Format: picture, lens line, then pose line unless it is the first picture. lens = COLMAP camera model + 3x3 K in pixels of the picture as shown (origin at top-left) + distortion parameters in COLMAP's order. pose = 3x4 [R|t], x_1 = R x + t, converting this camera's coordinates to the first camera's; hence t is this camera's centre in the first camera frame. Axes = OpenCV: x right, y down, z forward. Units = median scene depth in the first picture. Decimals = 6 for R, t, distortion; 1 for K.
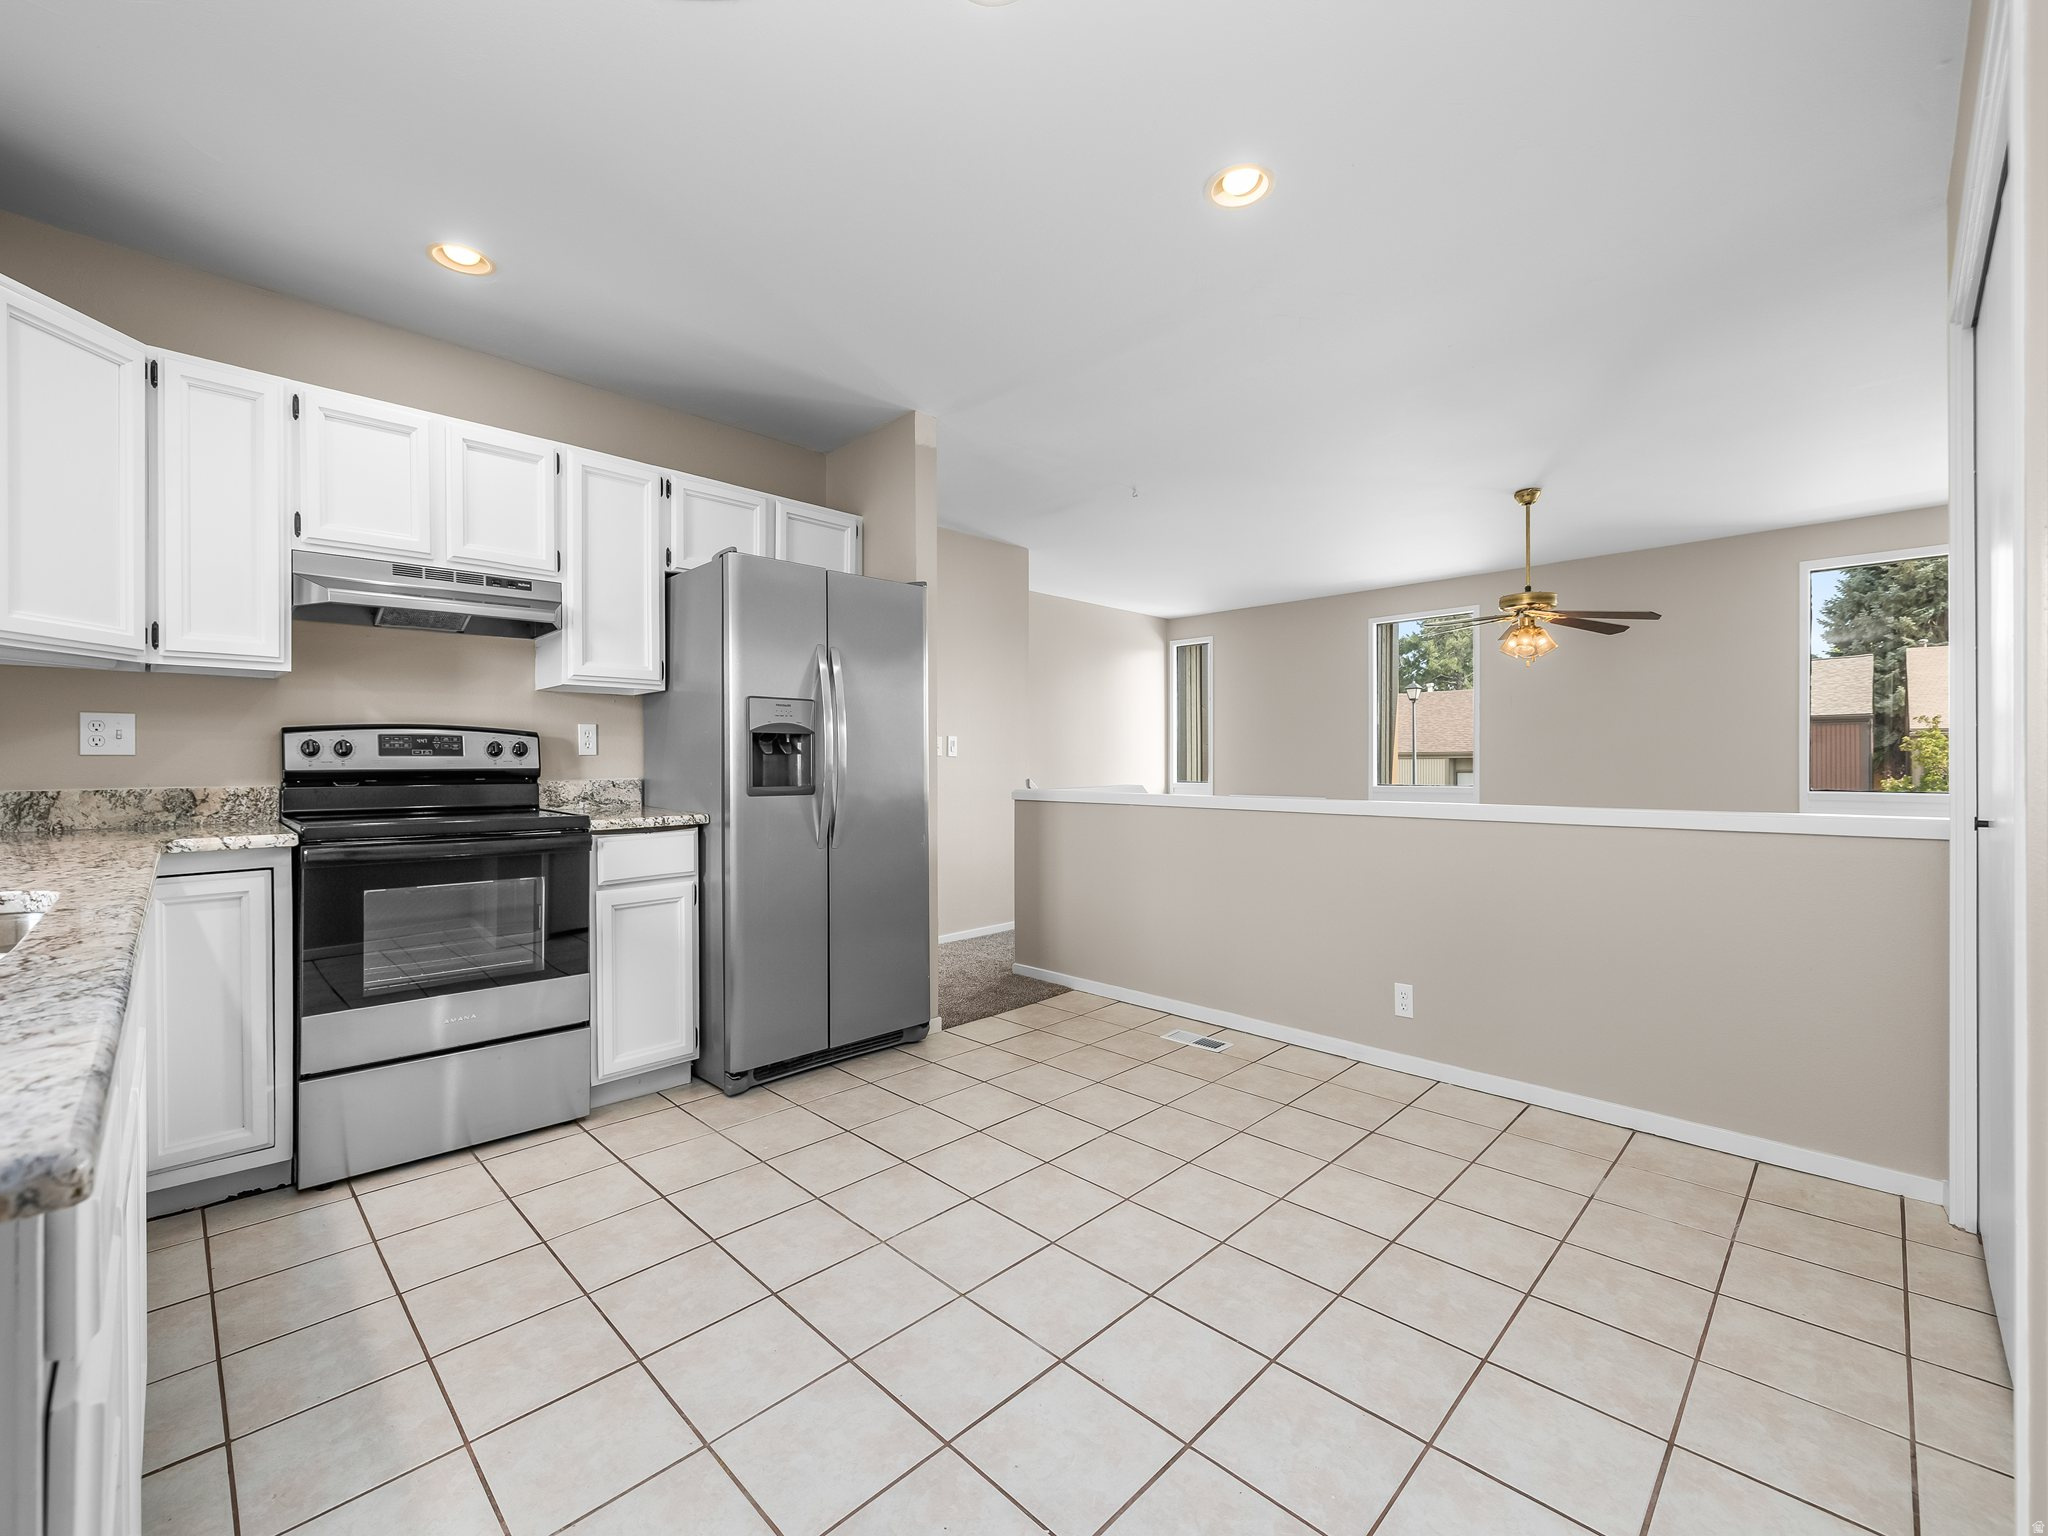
lens RADIAL K [[862.9, 0, 1017.2], [0, 862.9, 760.1], [0, 0, 1]] dist [-0.000023, 0.000014]
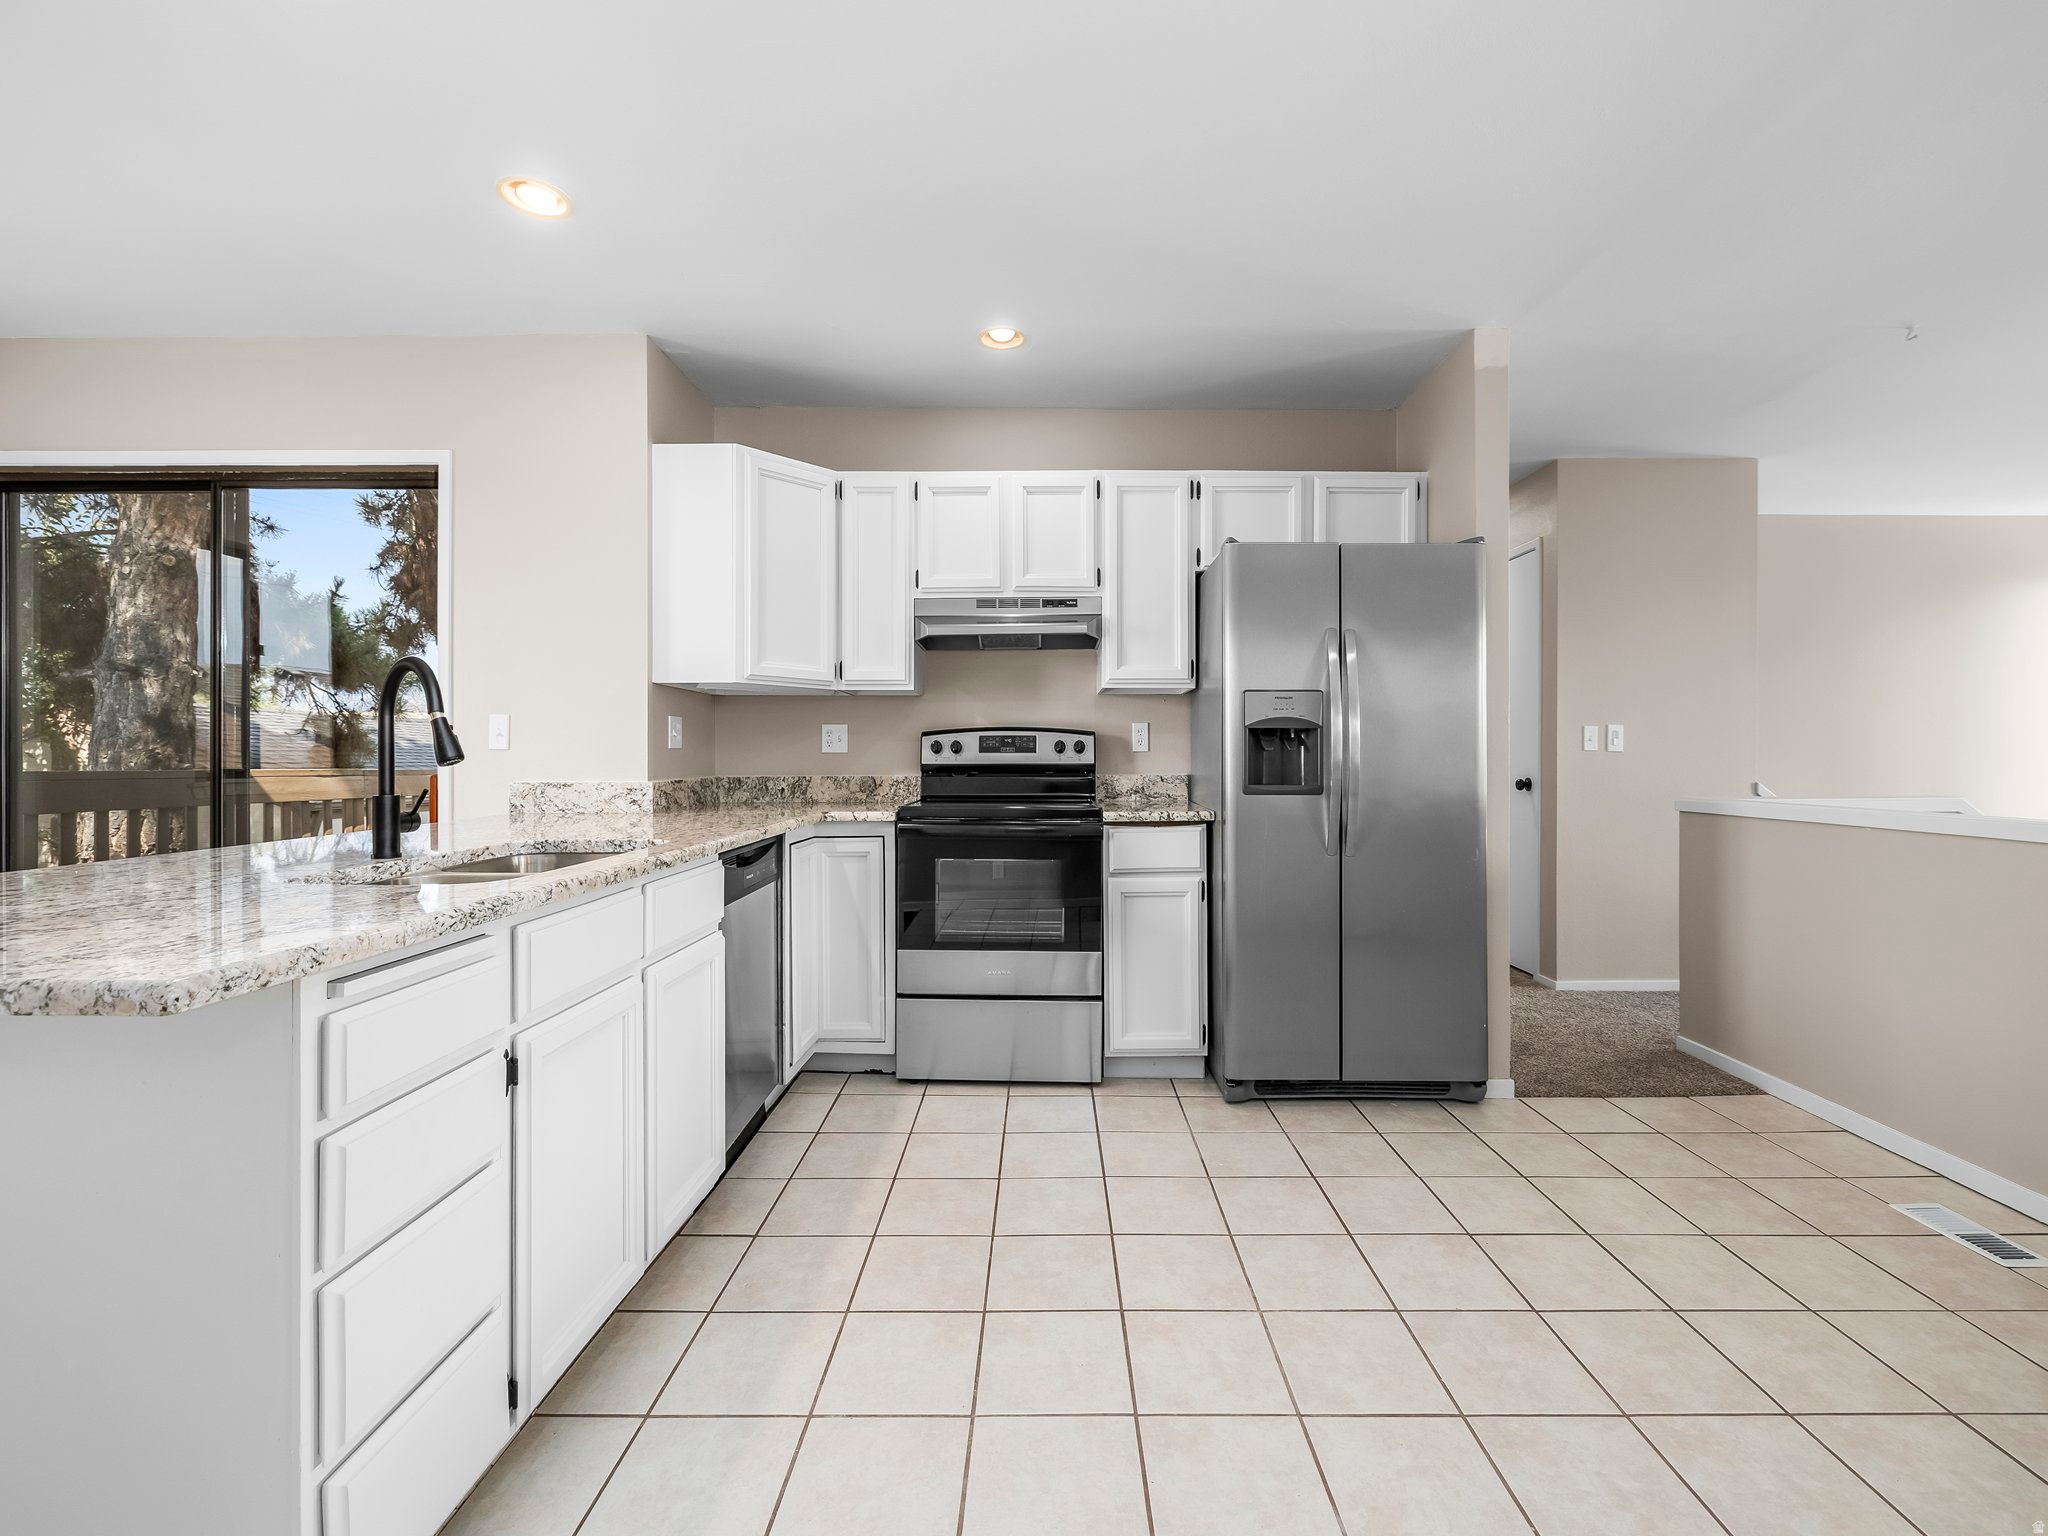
lens RADIAL K [[881.6, 0, 1048.4], [0, 881.6, 753.0], [0, 0, 1]] dist [0.001718, 0.000345]
pose [[0.708583, 0.000017, -0.705627, 0.223309], [-0.000148, 1.000000, -0.000125, -0.004145], [0.705627, 0.000193, 0.708583, 0.149915]]
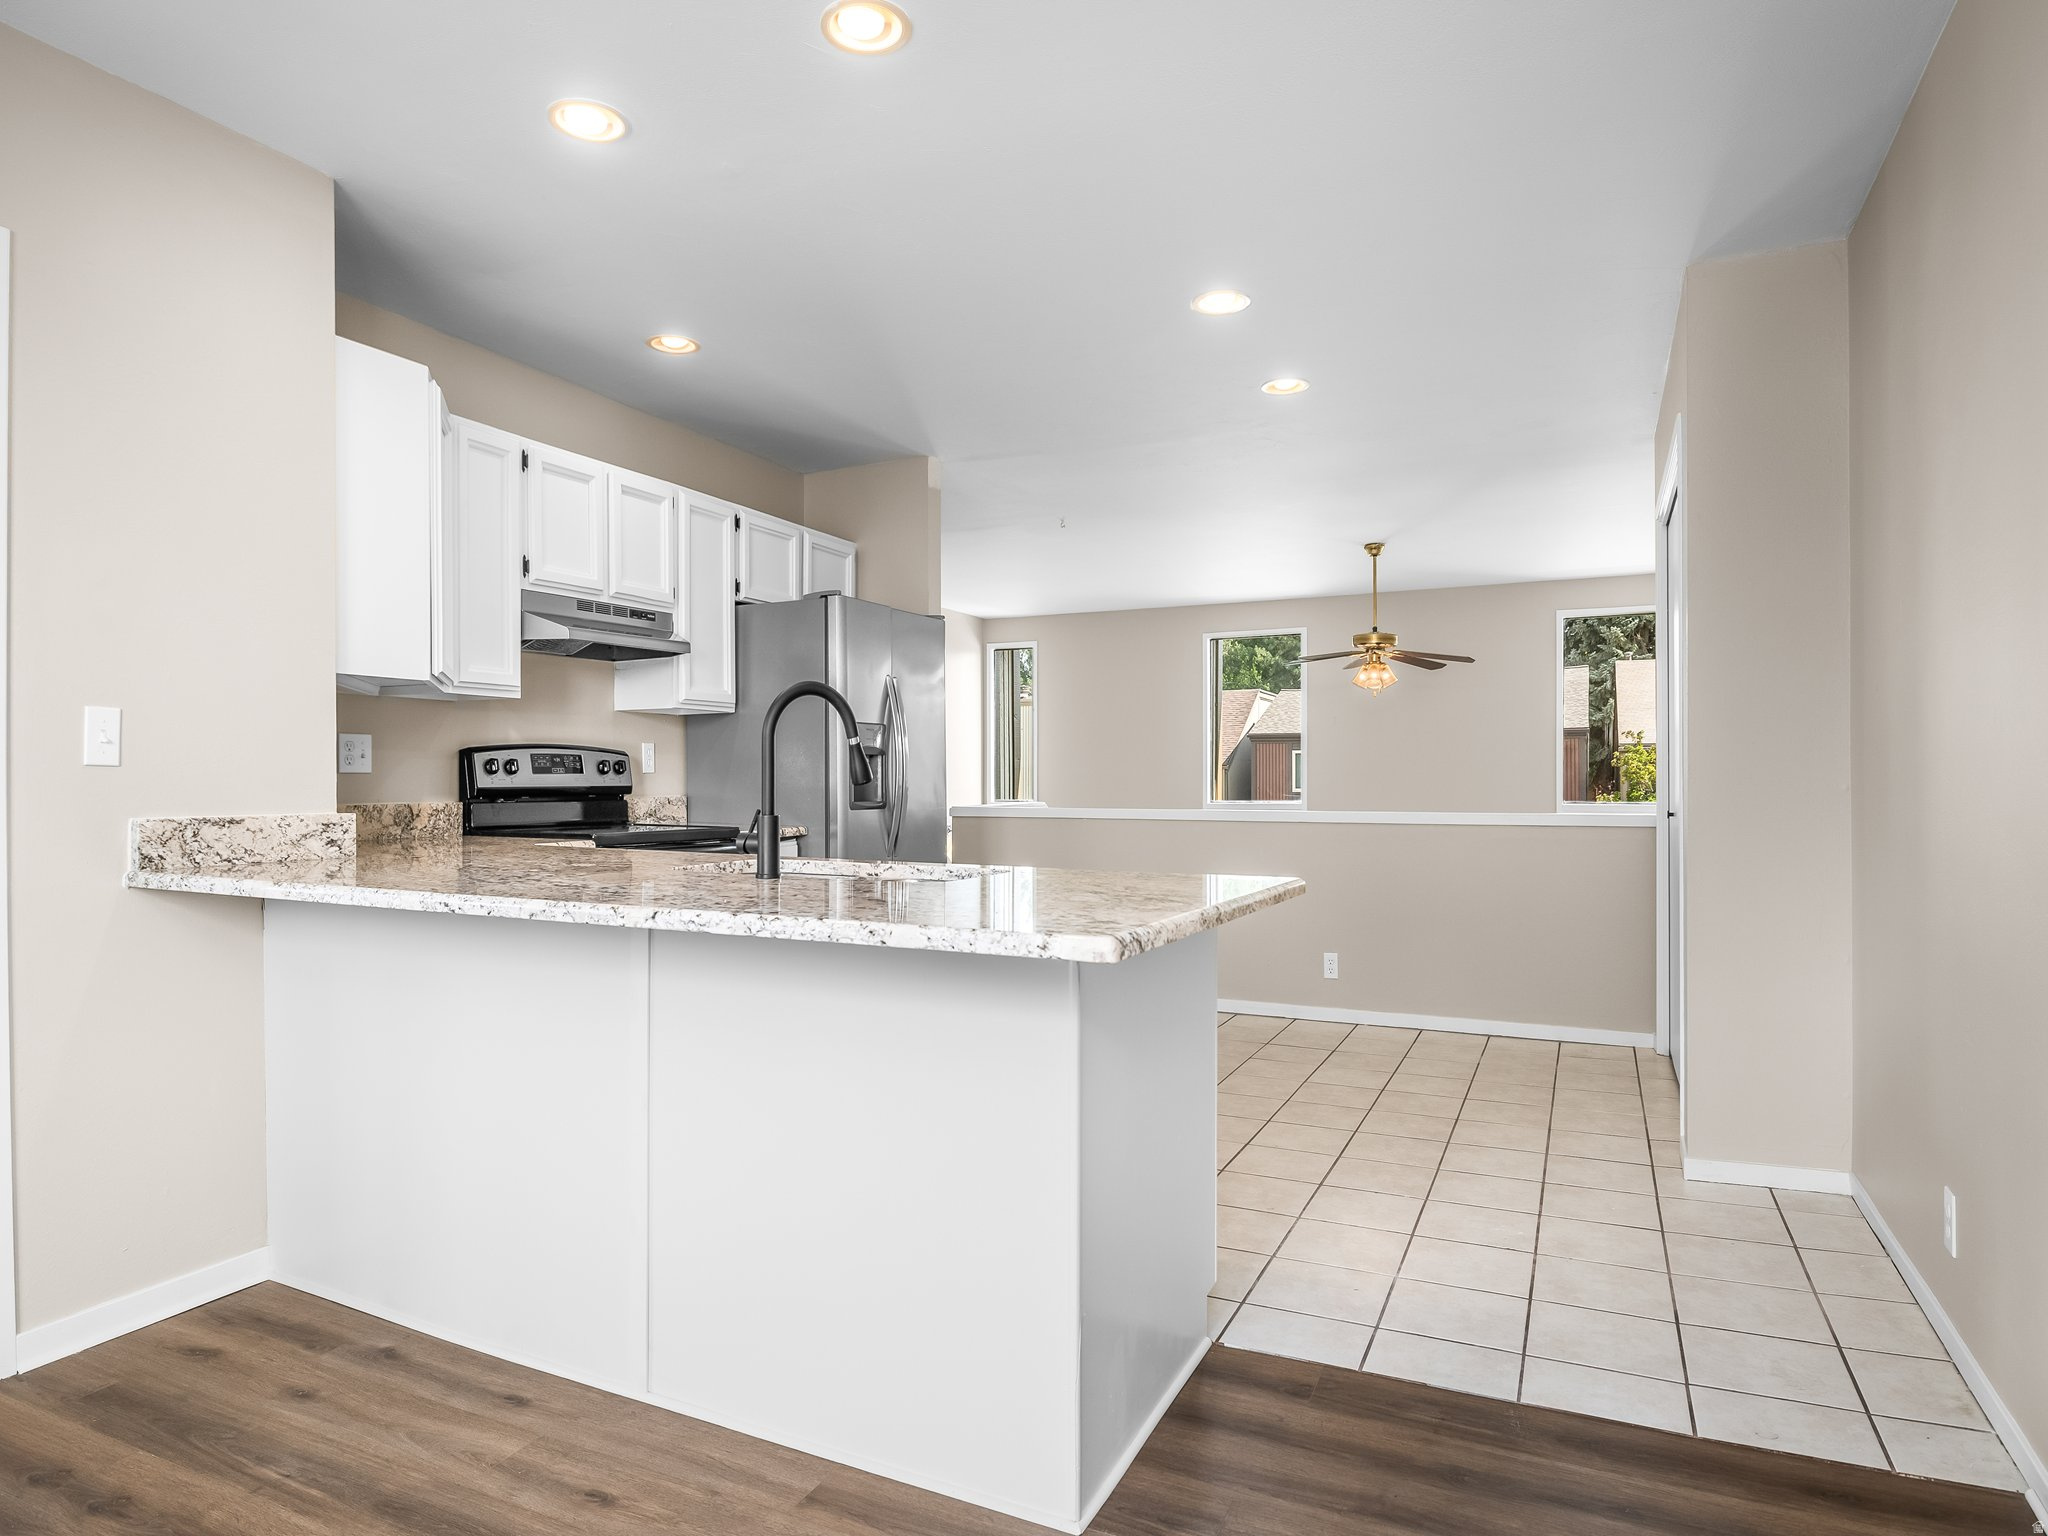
lens RADIAL K [[1219.8, 0, 1024.0], [0, 1219.8, 768.0], [0, 0, 1]] dist [-0.001497, -0.000349]
pose [[0.939632, 0.003509, 0.342170, -0.639135], [-0.001047, 0.999972, -0.007378, -0.001364], [-0.342186, 0.006574, 0.939609, -0.582242]]
